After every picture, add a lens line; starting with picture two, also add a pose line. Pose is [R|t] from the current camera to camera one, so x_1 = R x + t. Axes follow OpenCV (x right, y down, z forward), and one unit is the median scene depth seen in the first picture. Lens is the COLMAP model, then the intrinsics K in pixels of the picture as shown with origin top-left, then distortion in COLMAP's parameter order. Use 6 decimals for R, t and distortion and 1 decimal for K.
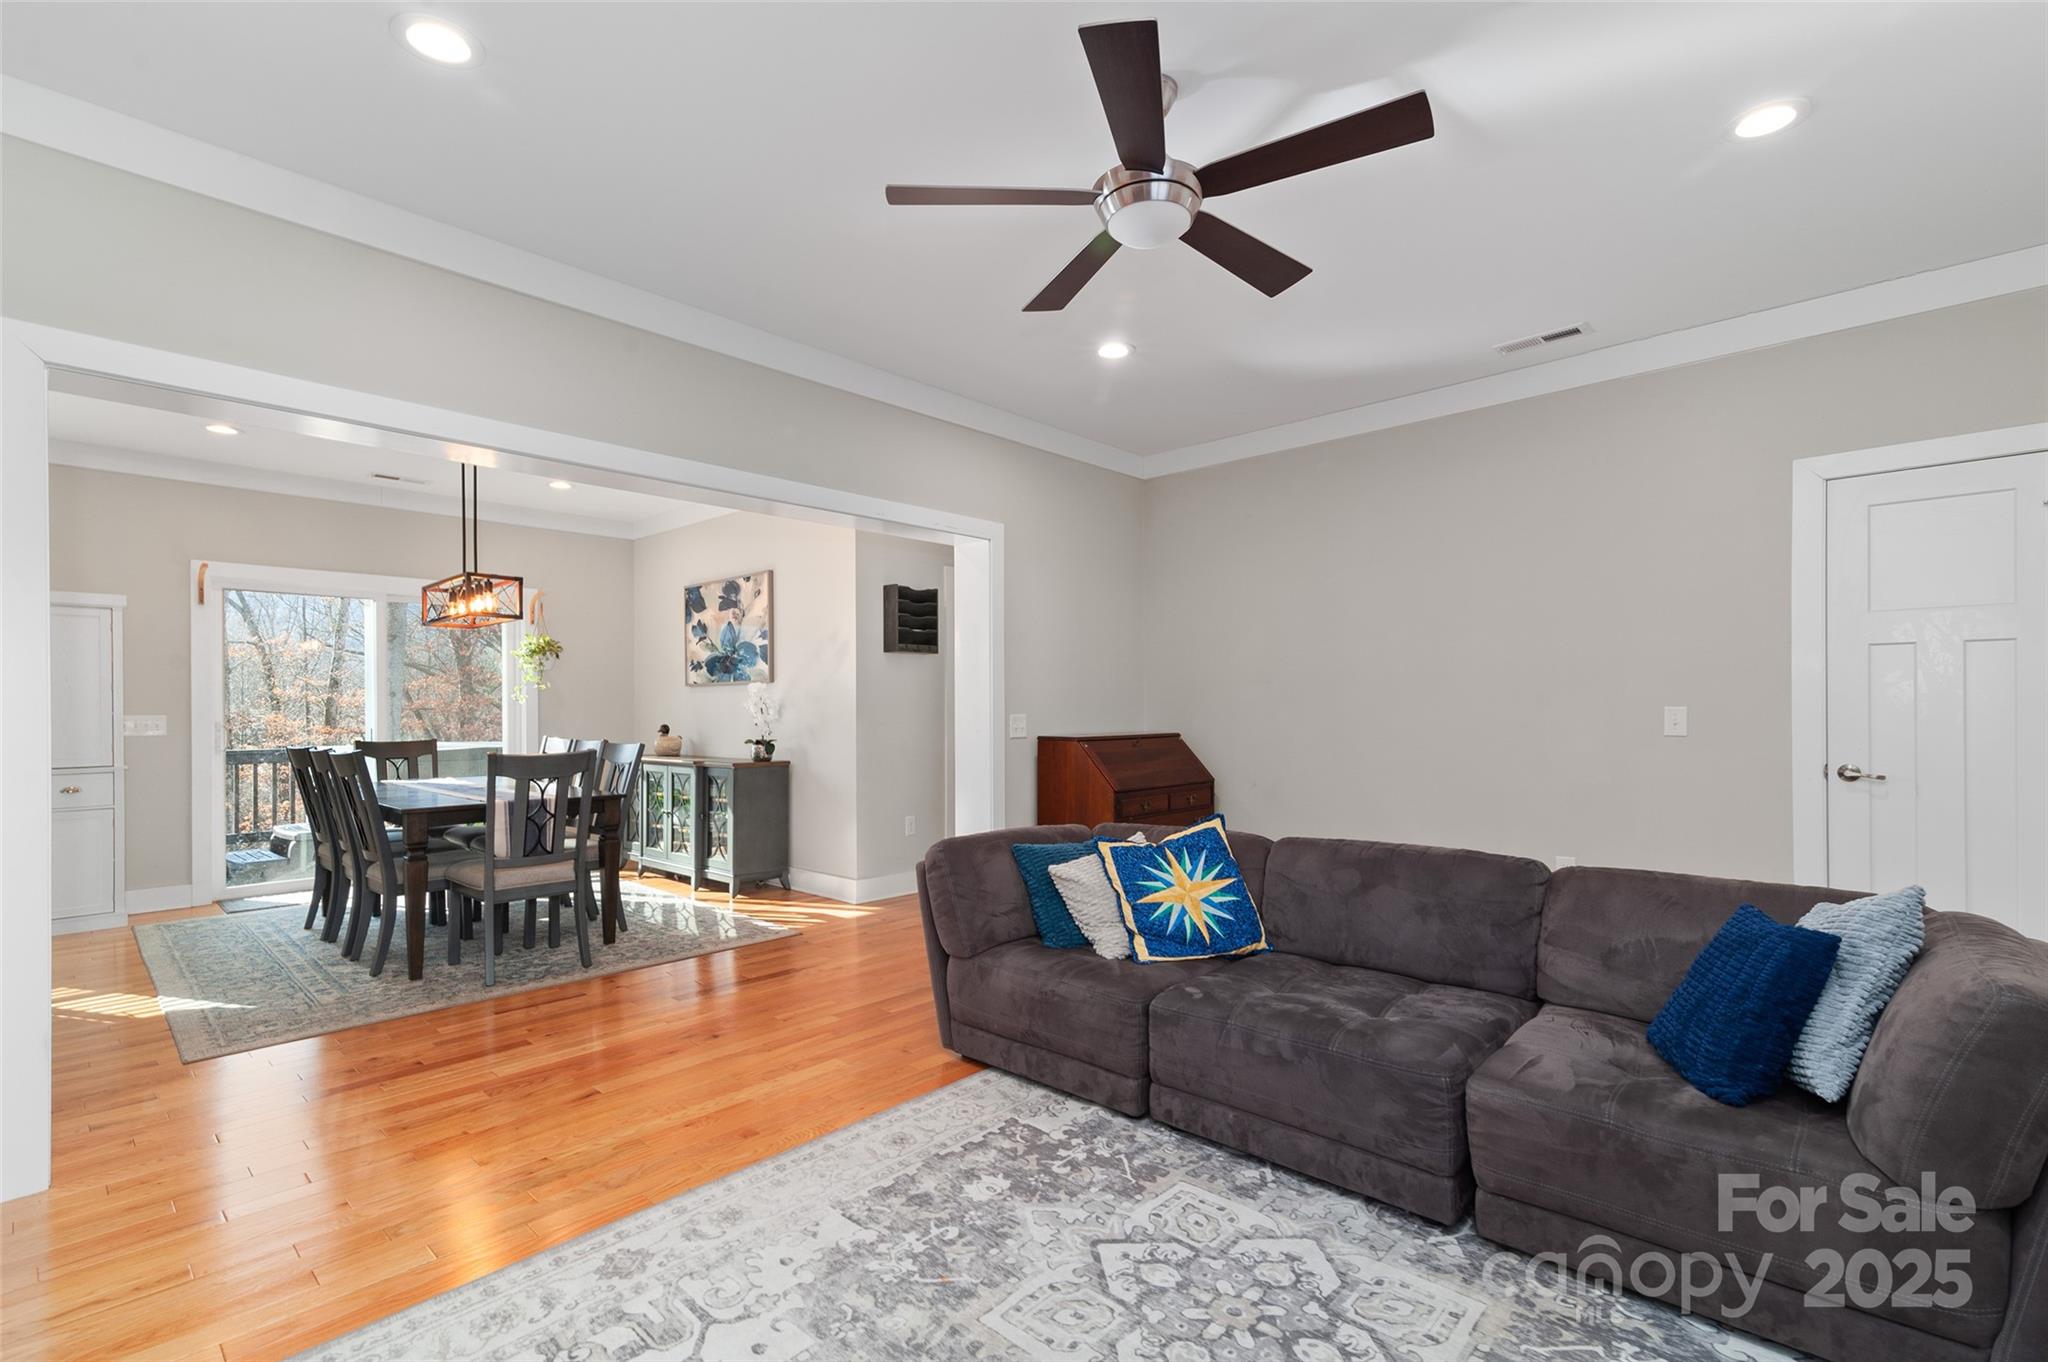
lens RADIAL K [[927.3, 0, 1025.8], [0, 927.3, 701.8], [0, 0, 1]] dist [0.014682, -0.000495]
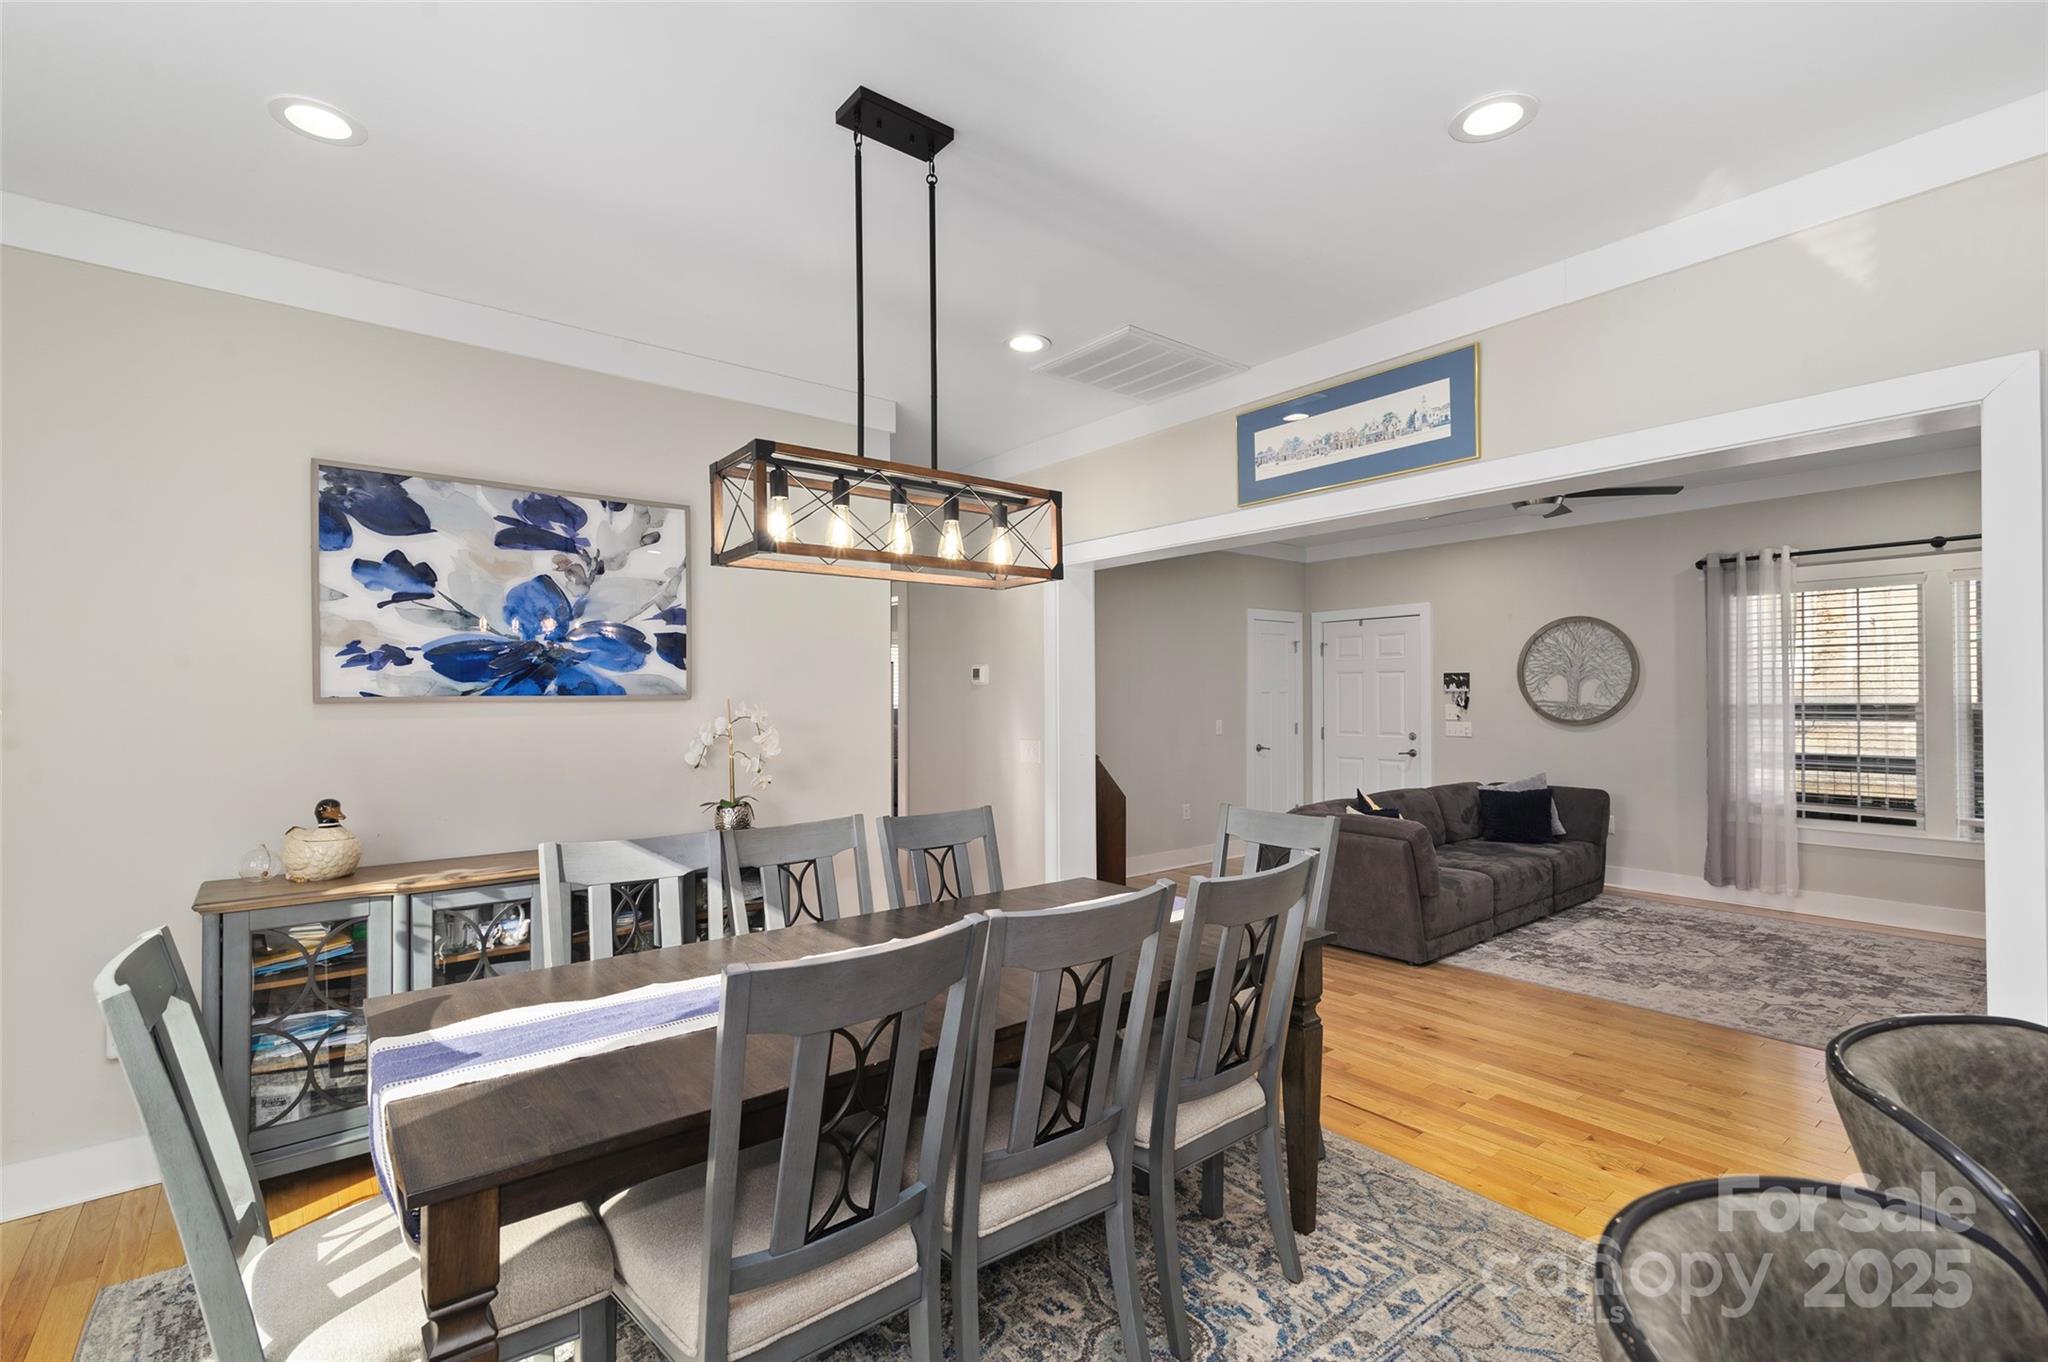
lens RADIAL K [[916.3, 0, 1024.7], [0, 916.3, 695.1], [0, 0, 1]] dist [0.014596, -0.000261]
pose [[0.139849, 0.007713, 0.990143, -2.157851], [-0.003567, 0.999967, -0.007286, -0.053986], [-0.990166, -0.002513, 0.139872, 1.887315]]
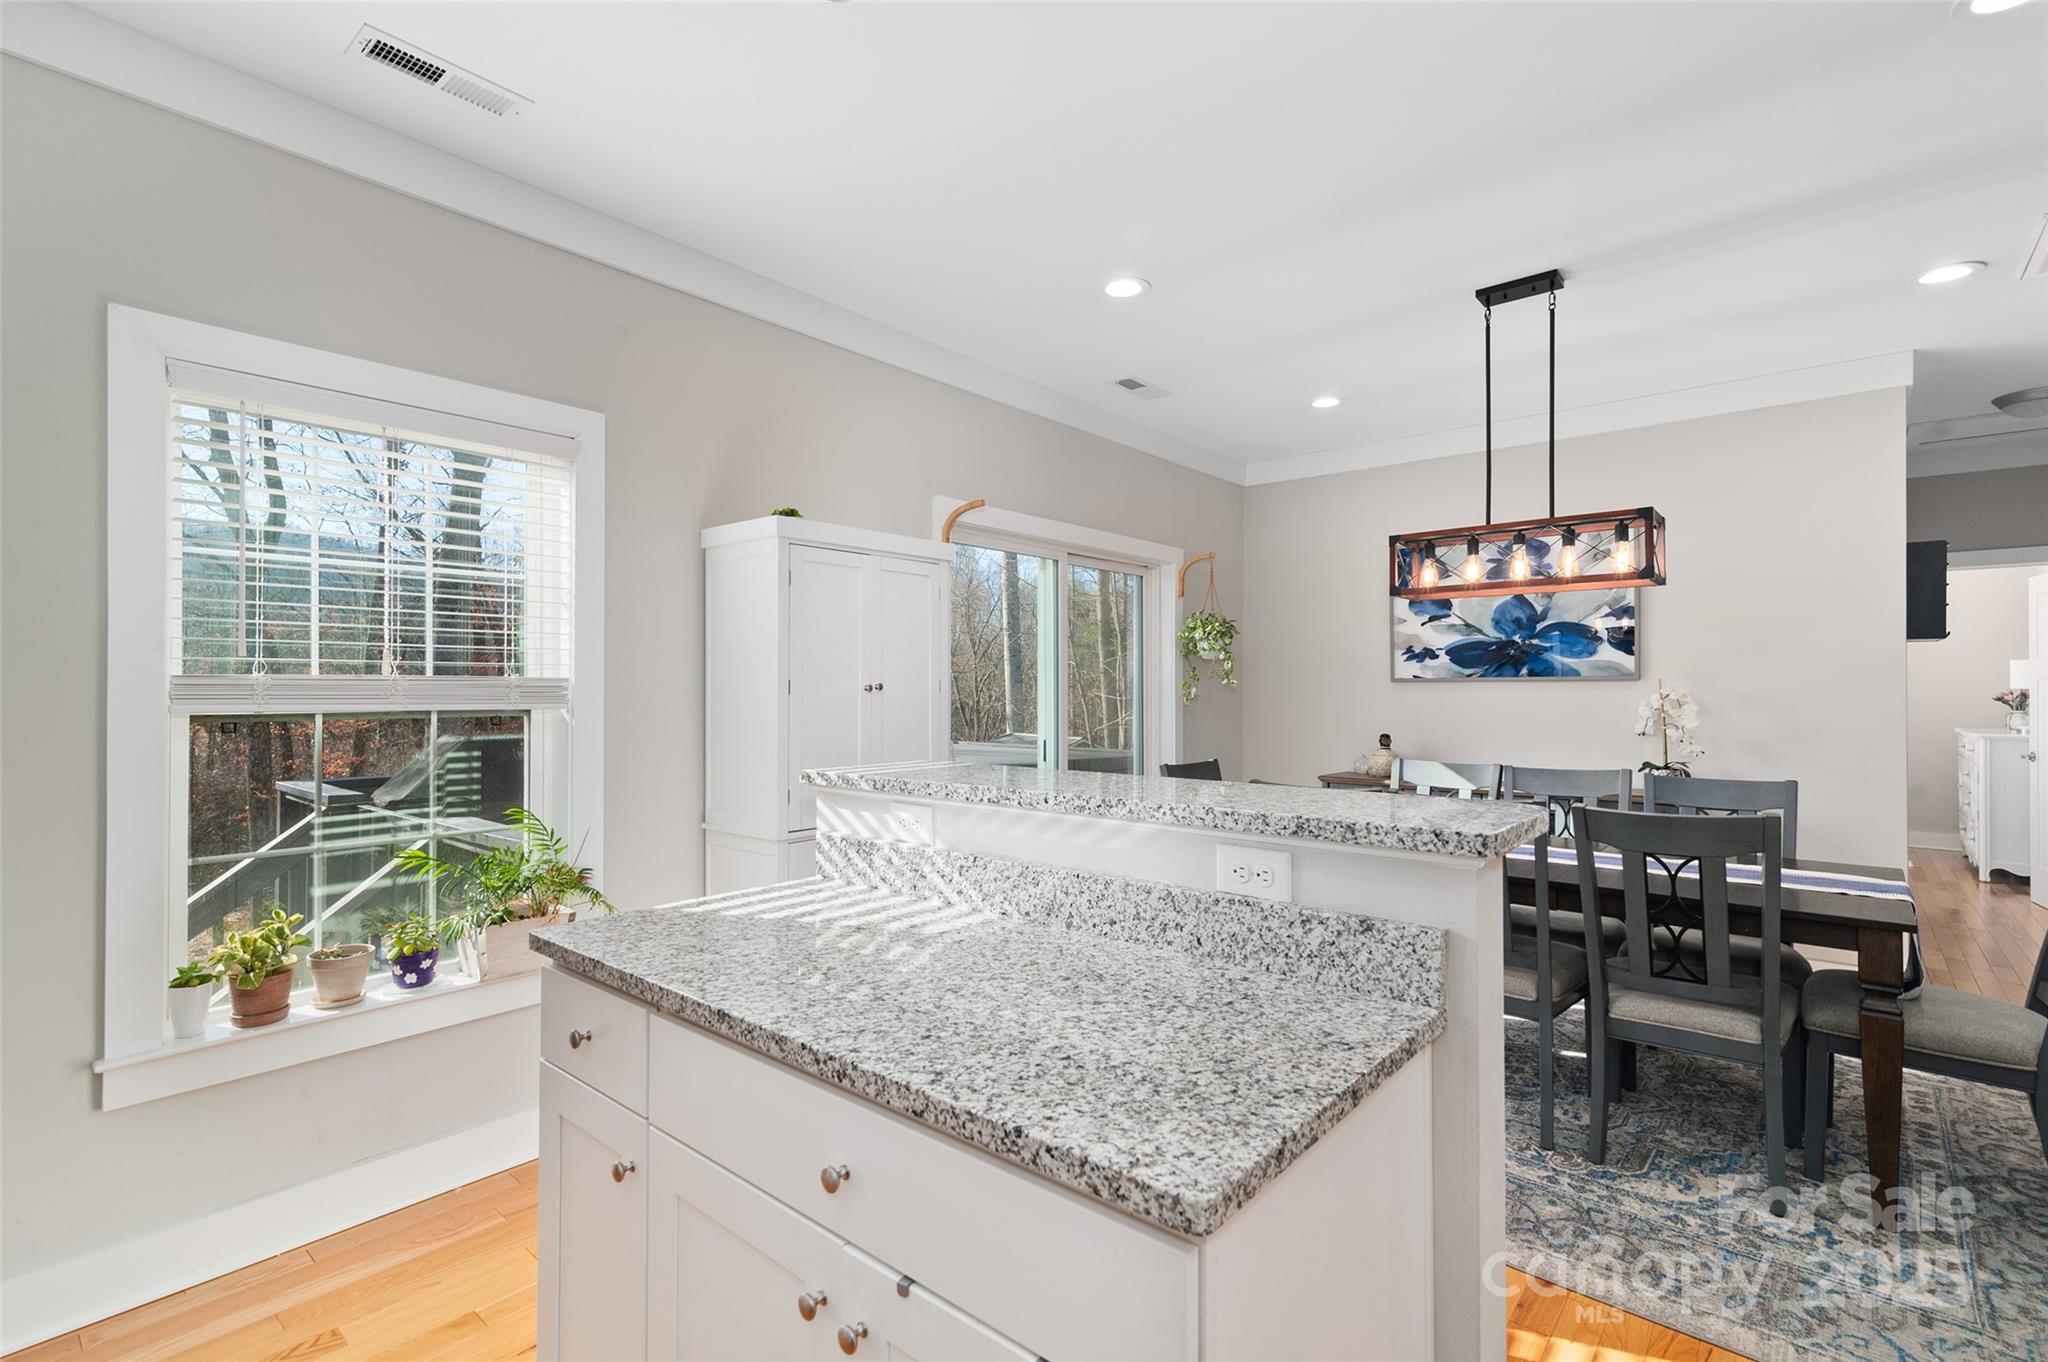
lens RADIAL K [[927.3, 0, 1025.8], [0, 927.3, 701.8], [0, 0, 1]] dist [0.014682, -0.000495]
pose [[0.998968, 0.004345, 0.045220, -2.057709], [-0.005458, 0.999685, 0.024506, -0.050739], [-0.045100, -0.024727, 0.998676, 0.811148]]
